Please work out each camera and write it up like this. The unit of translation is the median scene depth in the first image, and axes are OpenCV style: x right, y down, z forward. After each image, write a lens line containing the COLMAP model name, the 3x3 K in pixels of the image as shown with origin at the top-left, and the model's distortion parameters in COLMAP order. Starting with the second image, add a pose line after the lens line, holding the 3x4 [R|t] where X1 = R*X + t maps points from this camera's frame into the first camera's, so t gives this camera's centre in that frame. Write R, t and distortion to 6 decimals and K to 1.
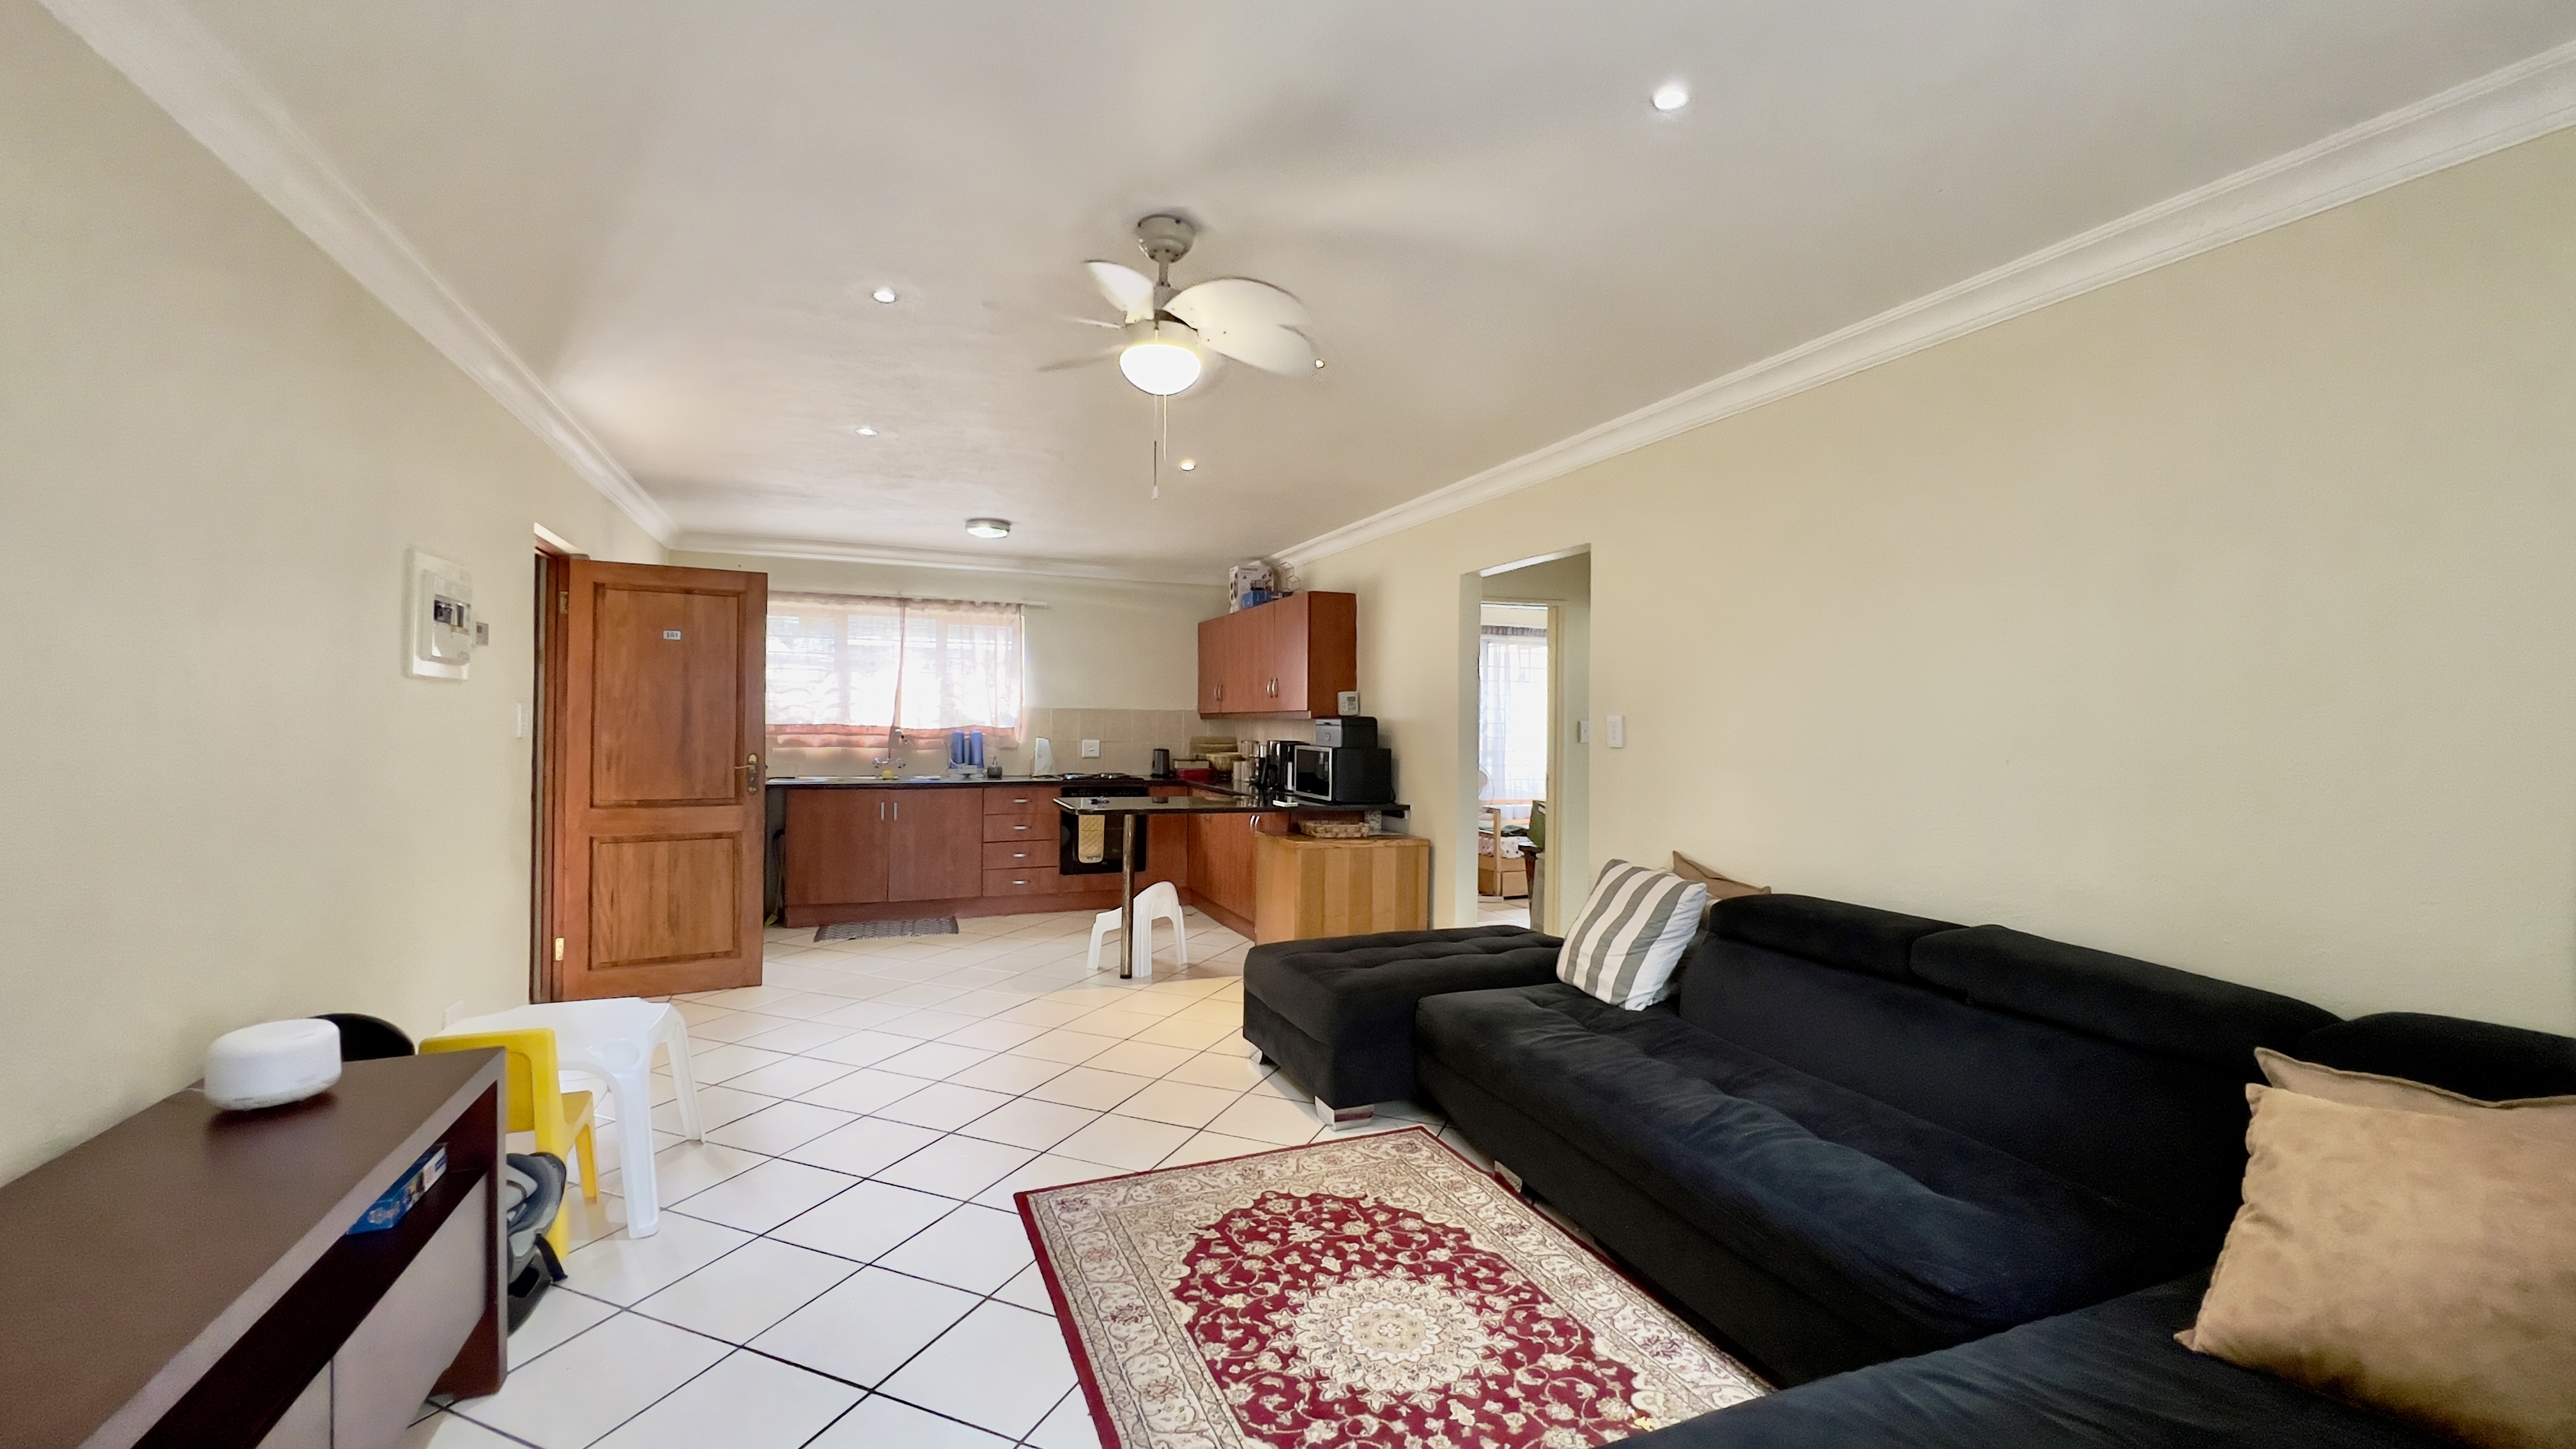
lens RADIAL K [[1035.1, 0, 1284.6], [0, 1035.1, 719.0], [0, 0, 1]] dist [0.004313, -0.000480]
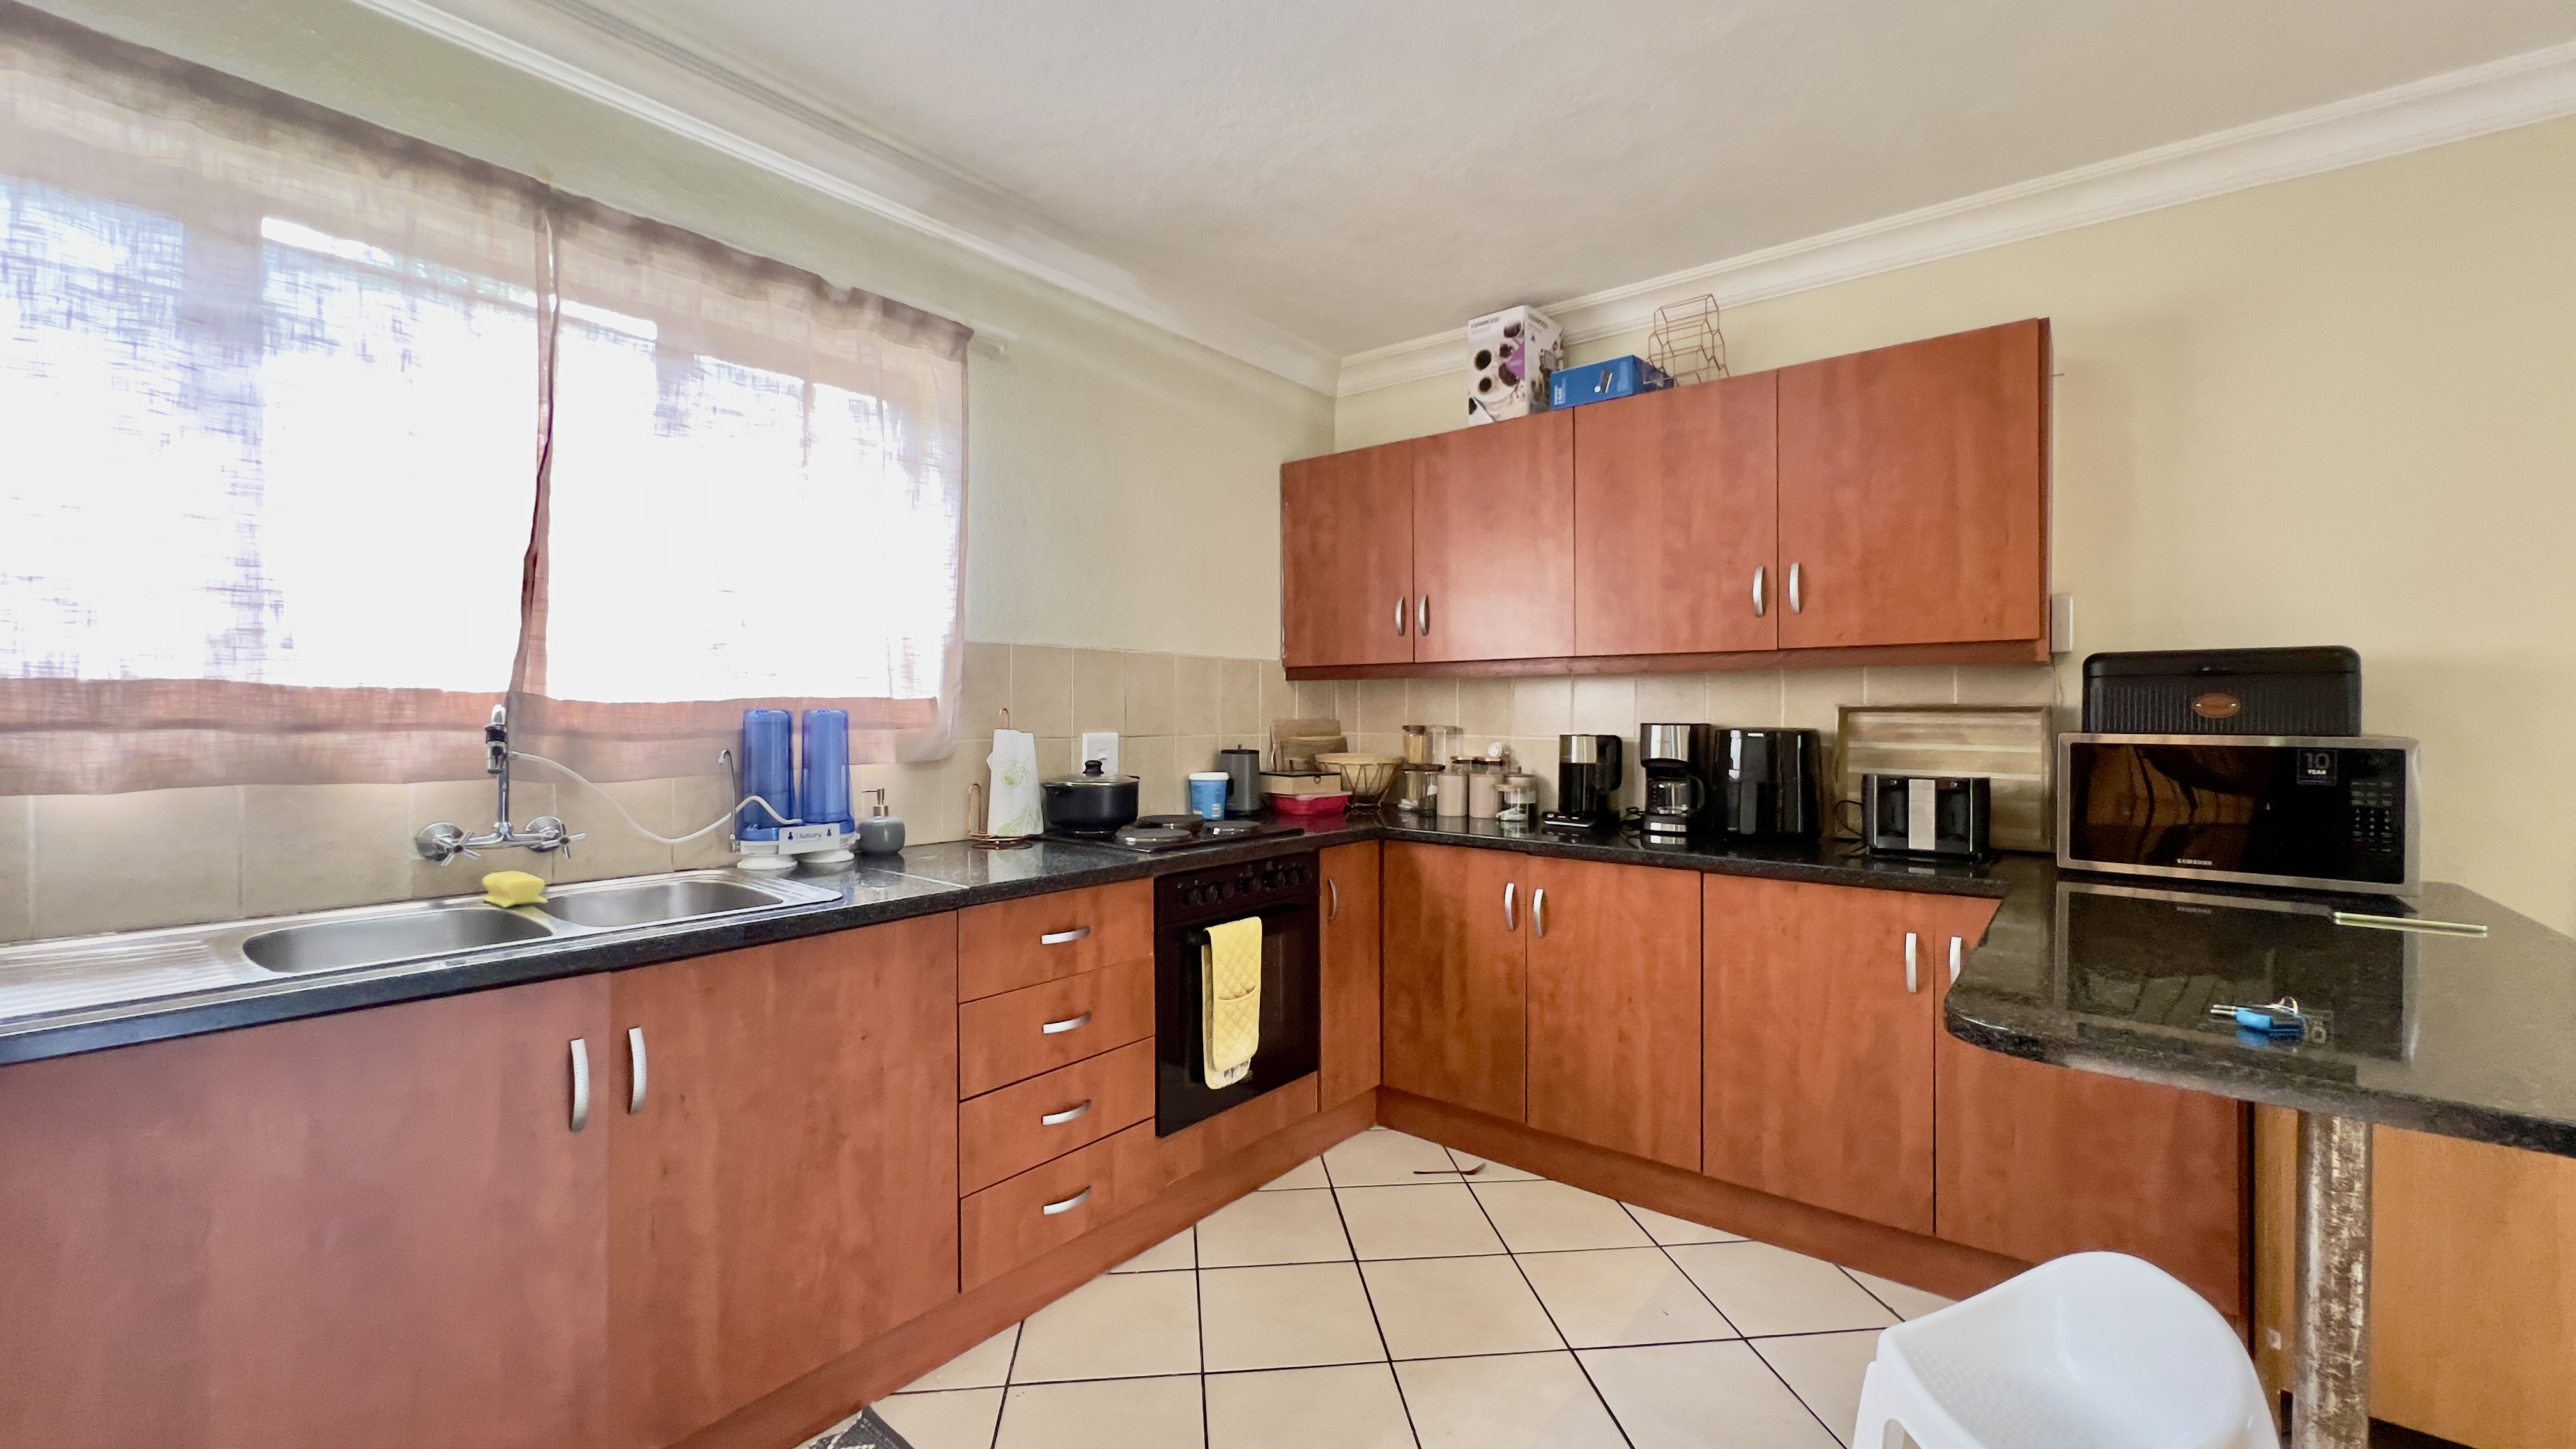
lens RADIAL K [[1035.1, 0, 1293.1], [0, 1035.1, 718.0], [0, 0, 1]] dist [0.004313, -0.000480]
pose [[0.875624, -0.013368, 0.482809, -0.823550], [0.007026, 0.999864, 0.014941, 0.026832], [-0.482943, -0.009690, 0.875598, 1.688471]]
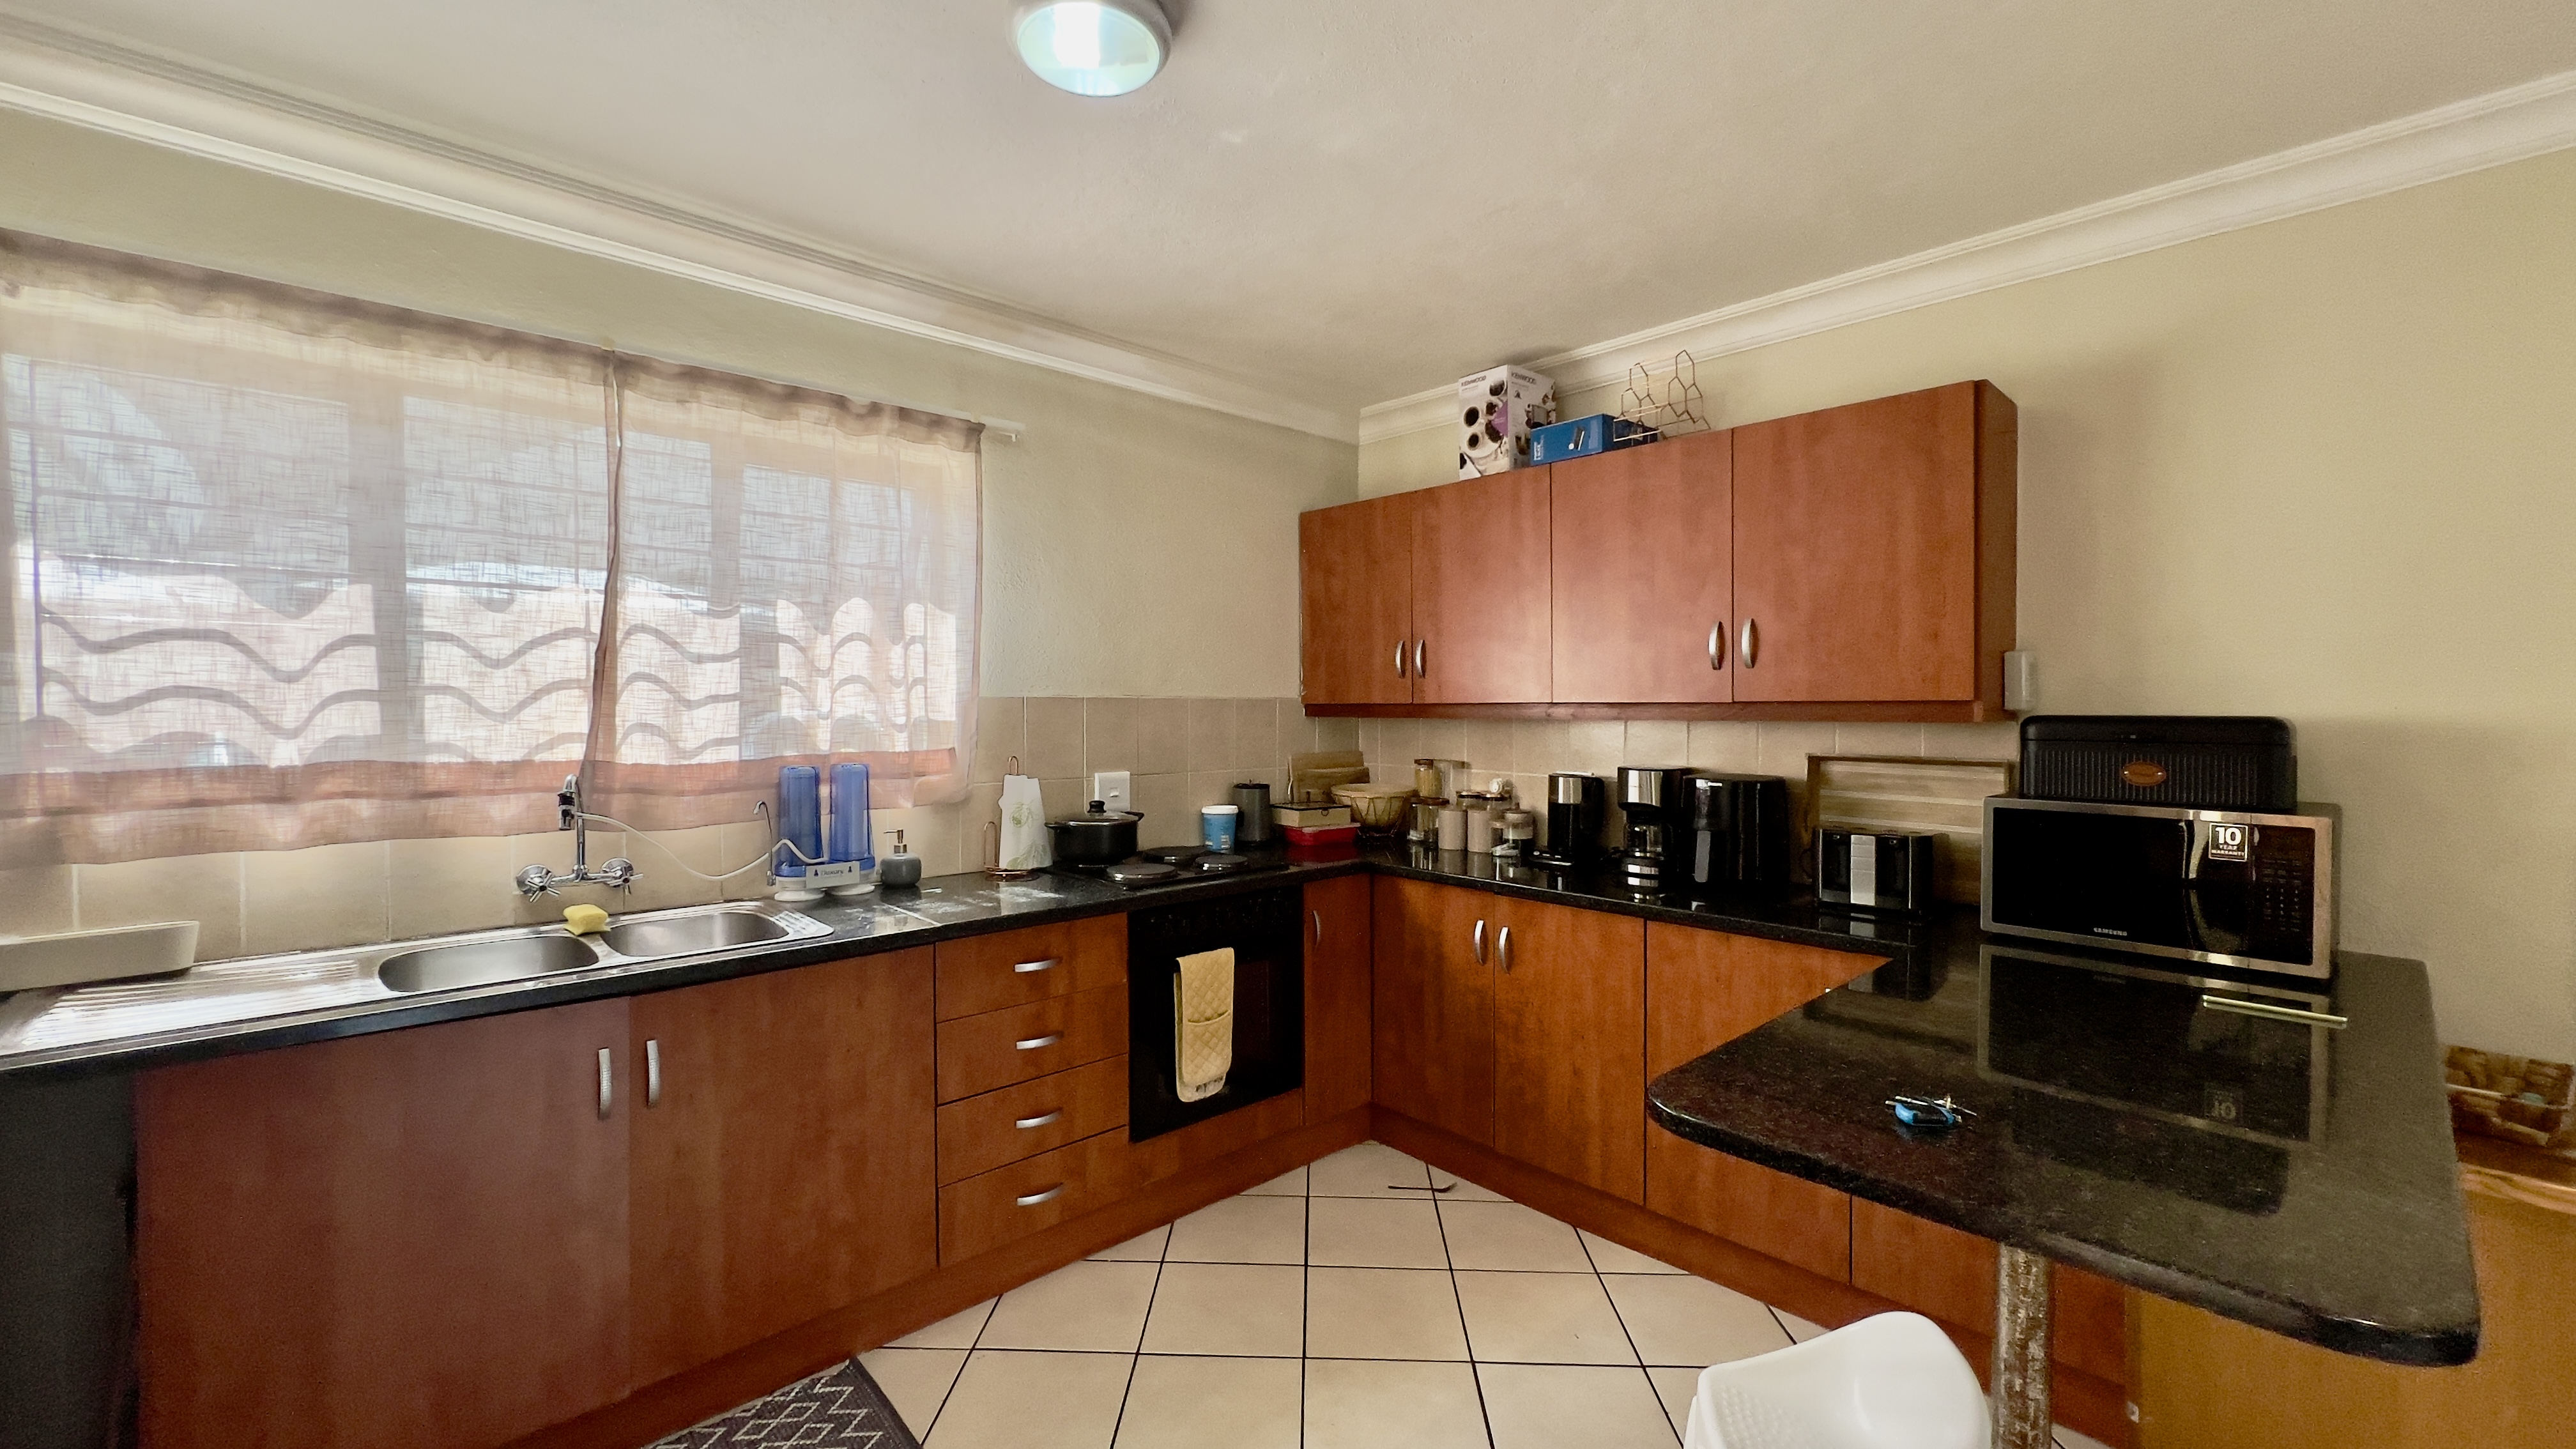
lens RADIAL K [[1035.1, 0, 1291.3], [0, 1035.1, 719.0], [0, 0, 1]] dist [0.004313, -0.000480]
pose [[0.935578, -0.017220, 0.352700, -0.713255], [0.009940, 0.999699, 0.022441, -0.026055], [-0.352980, -0.017489, 0.935467, 1.549305]]
